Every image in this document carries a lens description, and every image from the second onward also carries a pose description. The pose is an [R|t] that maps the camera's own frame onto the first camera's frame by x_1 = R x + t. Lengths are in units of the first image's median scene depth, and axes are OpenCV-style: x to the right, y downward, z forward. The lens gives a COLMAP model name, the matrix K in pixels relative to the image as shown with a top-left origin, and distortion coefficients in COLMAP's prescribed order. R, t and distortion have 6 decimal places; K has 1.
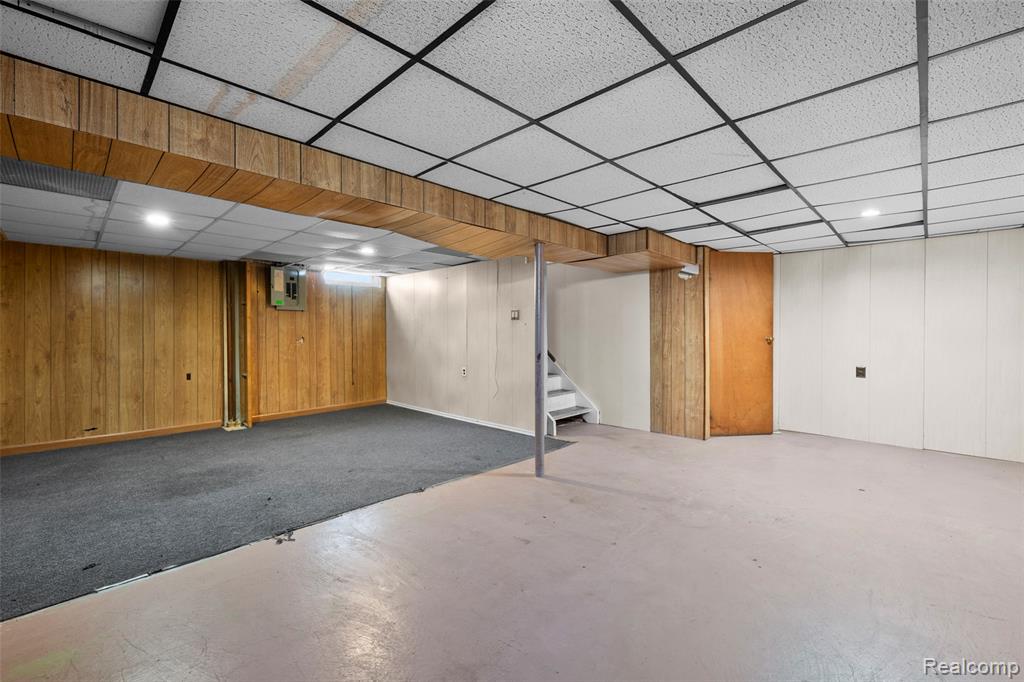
lens RADIAL K [[422.8, 0, 515.0], [0, 422.8, 325.0], [0, 0, 1]] dist [-0.001790, 0.000232]
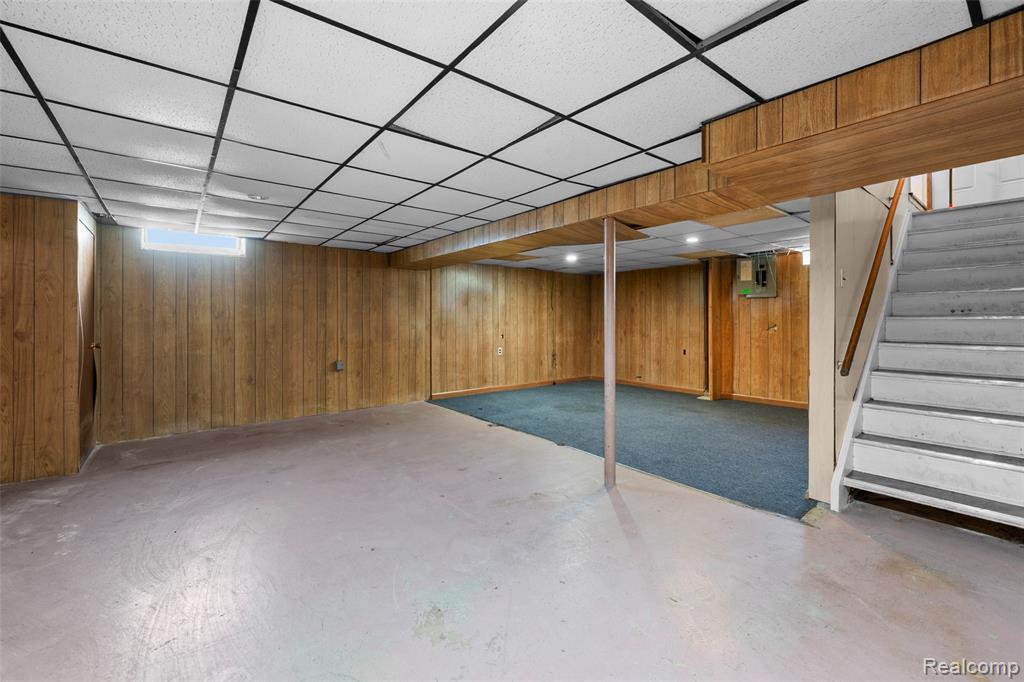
lens RADIAL K [[425.1, 0, 513.0], [0, 425.1, 317.9], [0, 0, 1]] dist [0.002650, 0.000274]
pose [[-0.121254, -0.001326, -0.992621, 0.651195], [0.018898, 0.999815, -0.003644, 0.006597], [0.992442, -0.019200, -0.121206, 0.622113]]
